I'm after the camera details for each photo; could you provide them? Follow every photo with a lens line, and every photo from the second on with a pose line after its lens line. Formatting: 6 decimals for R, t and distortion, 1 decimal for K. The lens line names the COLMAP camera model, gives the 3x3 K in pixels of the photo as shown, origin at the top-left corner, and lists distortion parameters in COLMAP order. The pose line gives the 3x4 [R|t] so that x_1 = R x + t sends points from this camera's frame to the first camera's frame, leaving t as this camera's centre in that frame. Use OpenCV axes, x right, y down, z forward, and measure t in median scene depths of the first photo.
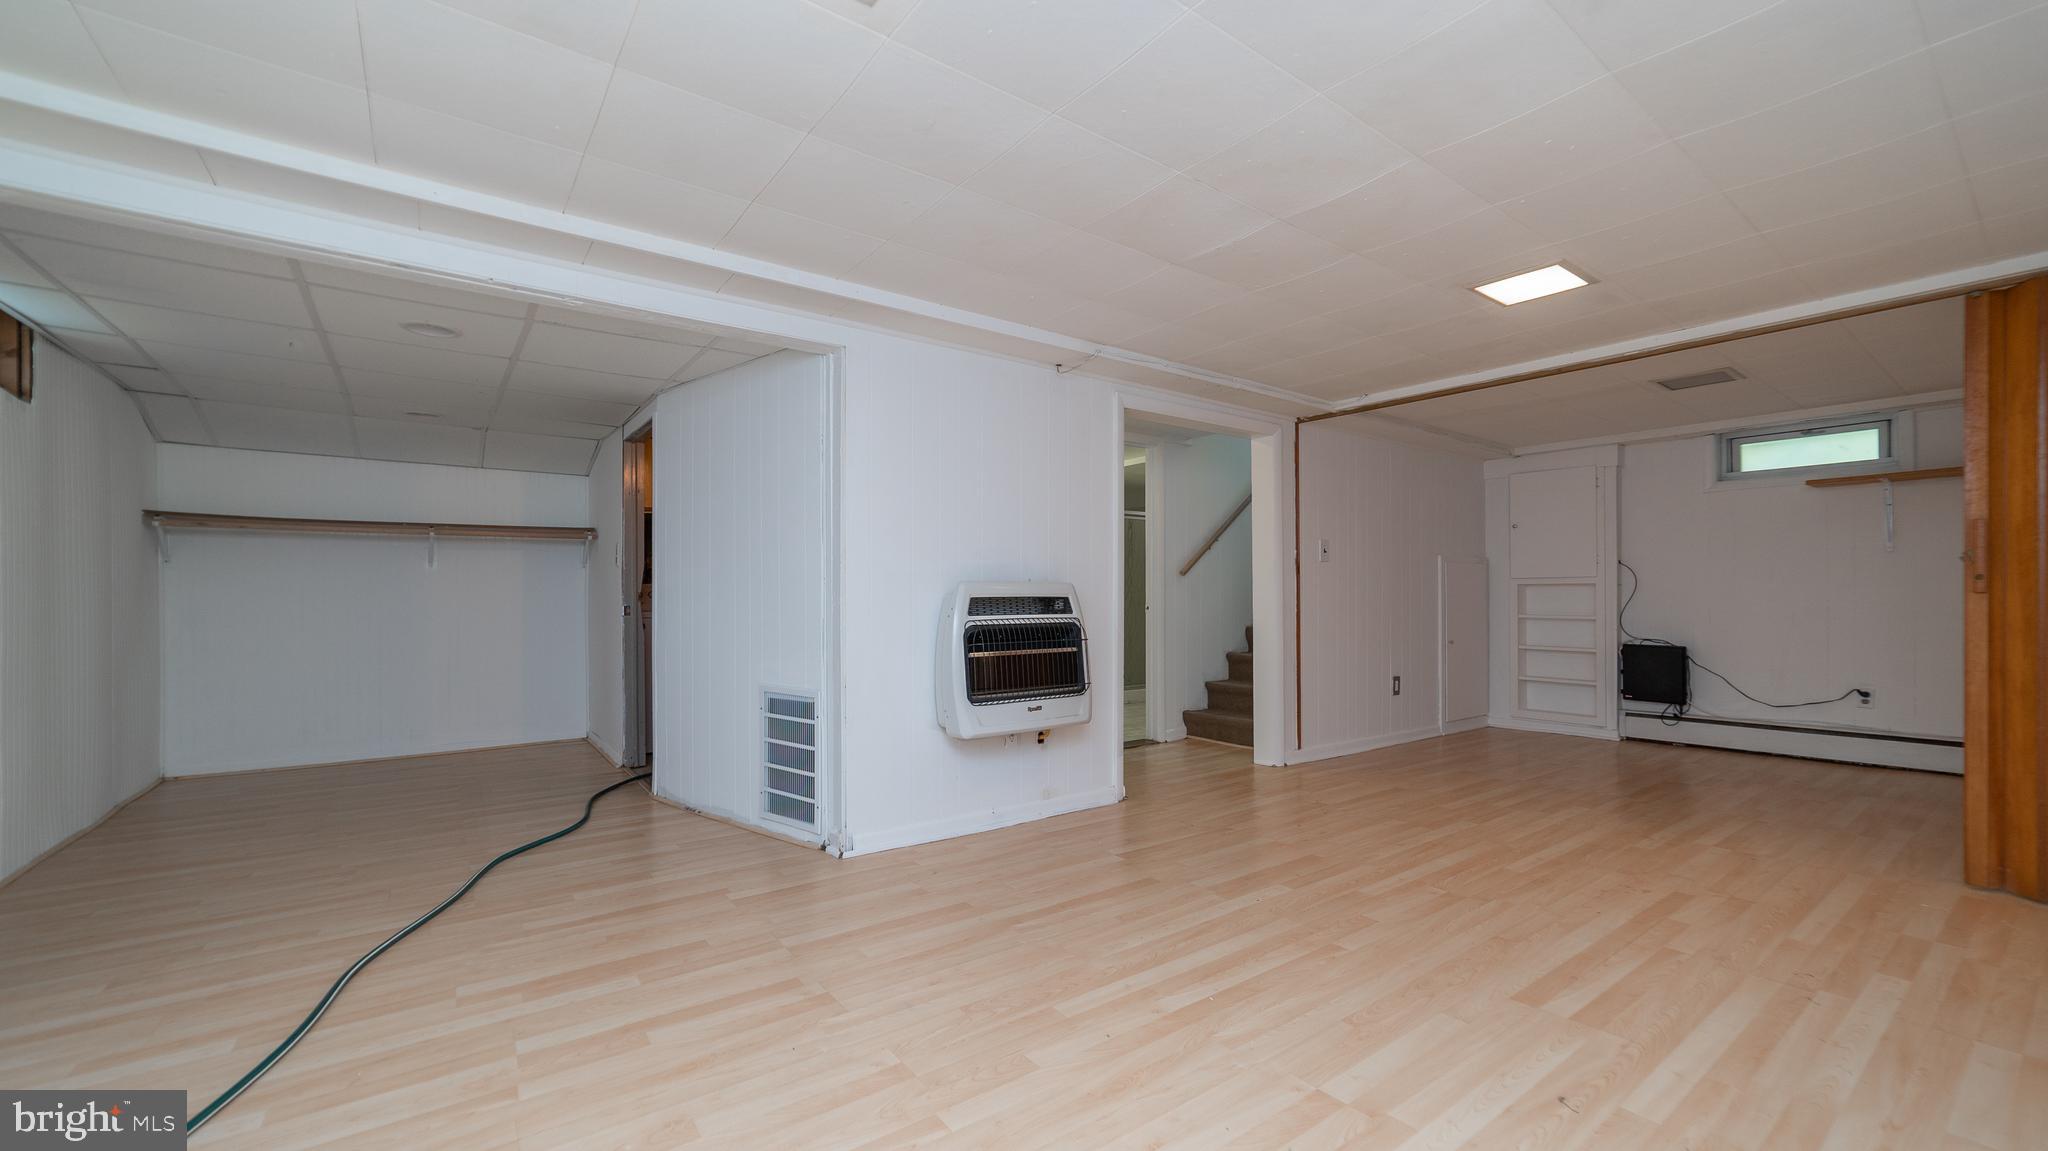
lens RADIAL K [[817.0, 0, 1029.0], [0, 817.0, 610.6], [0, 0, 1]] dist [-0.016445, 0.005089]
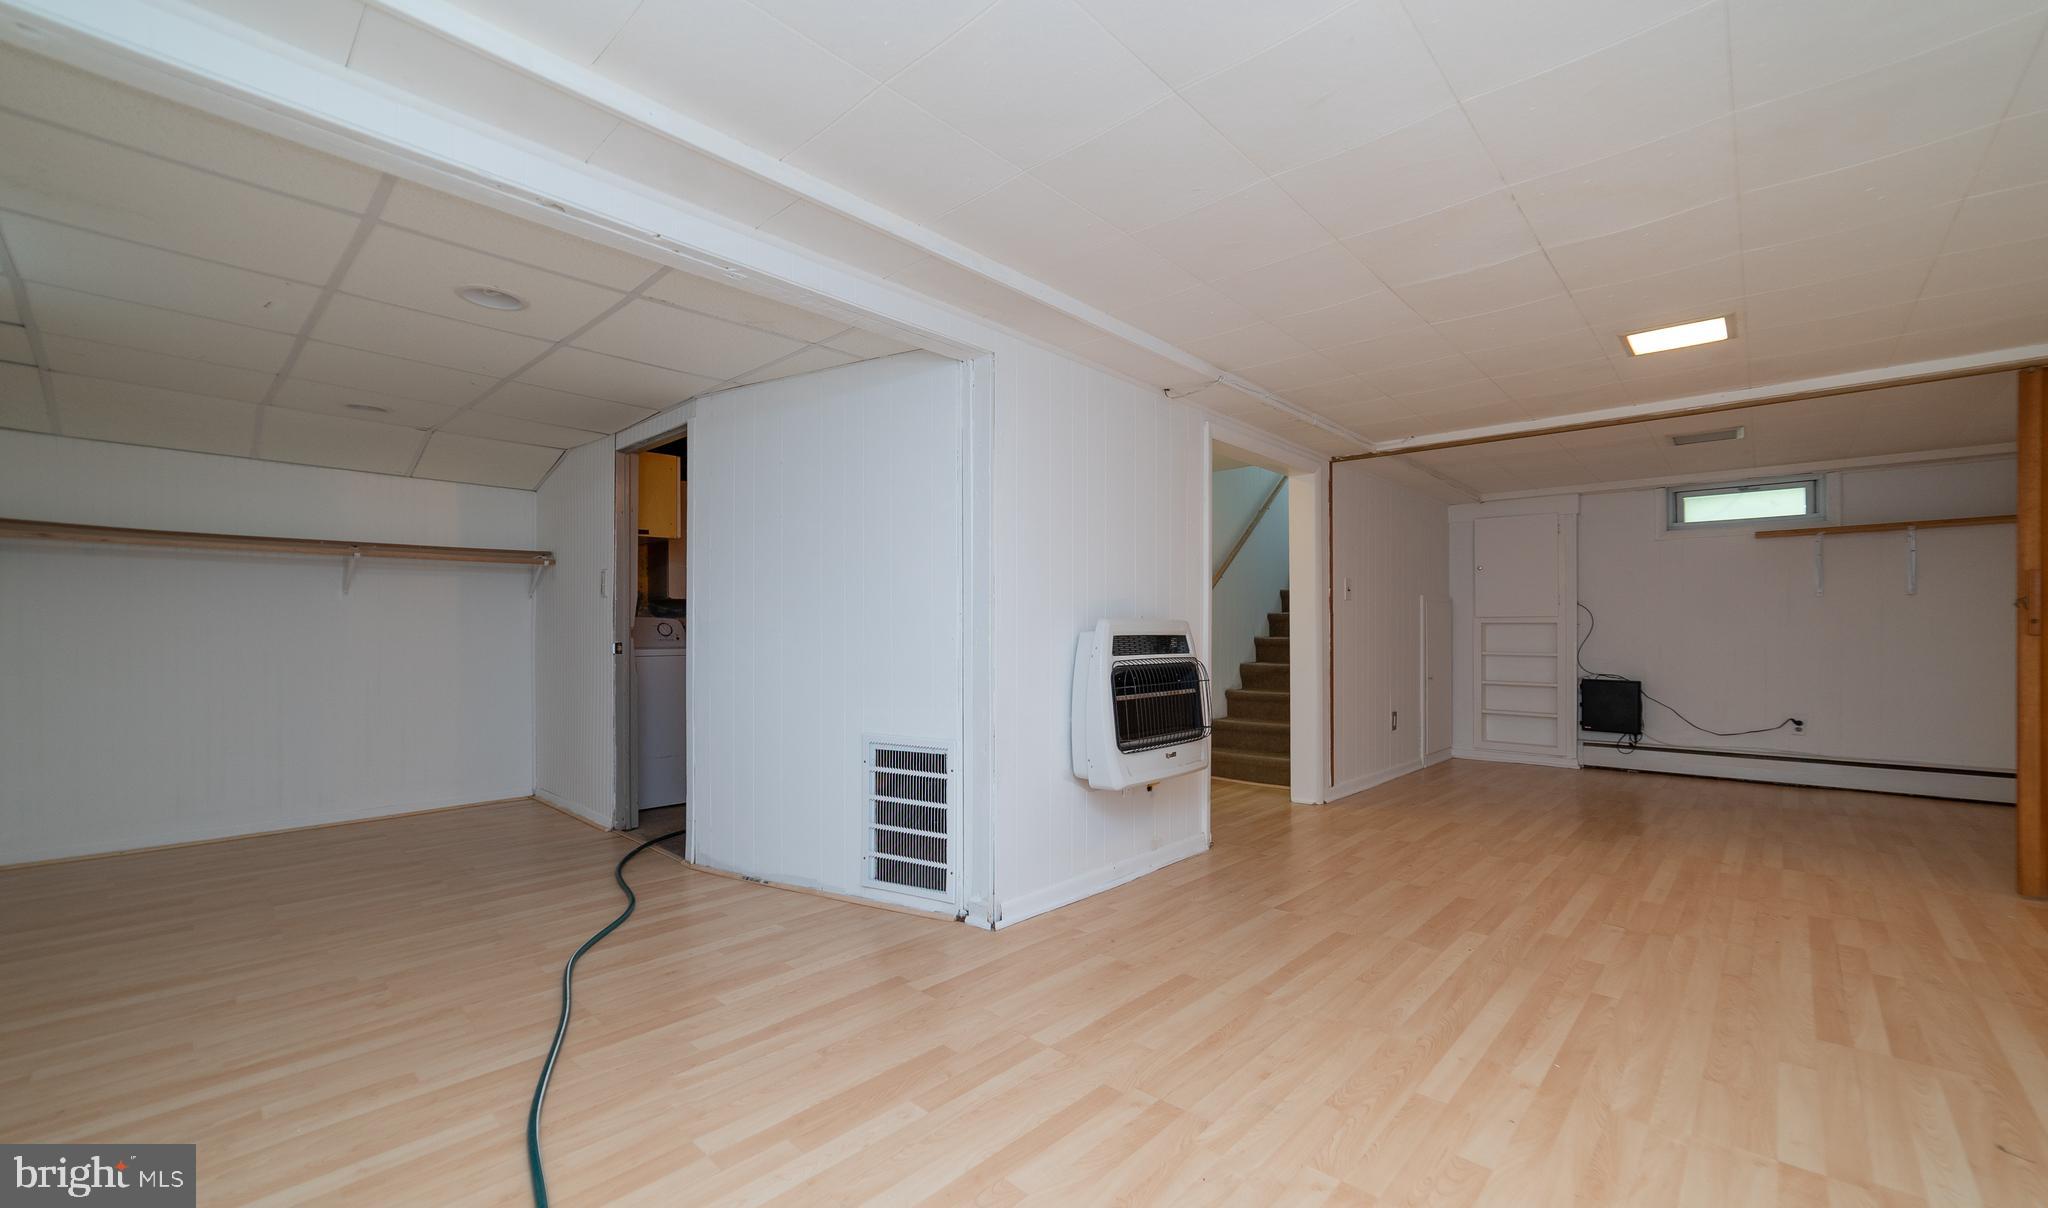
lens RADIAL K [[820.0, 0, 1022.8], [0, 820.0, 643.5], [0, 0, 1]] dist [-0.018248, 0.006550]
pose [[0.984494, 0.001440, 0.175412, -0.308300], [-0.001074, 0.999997, -0.002182, -0.004947], [-0.175415, 0.001959, 0.984493, 0.102947]]
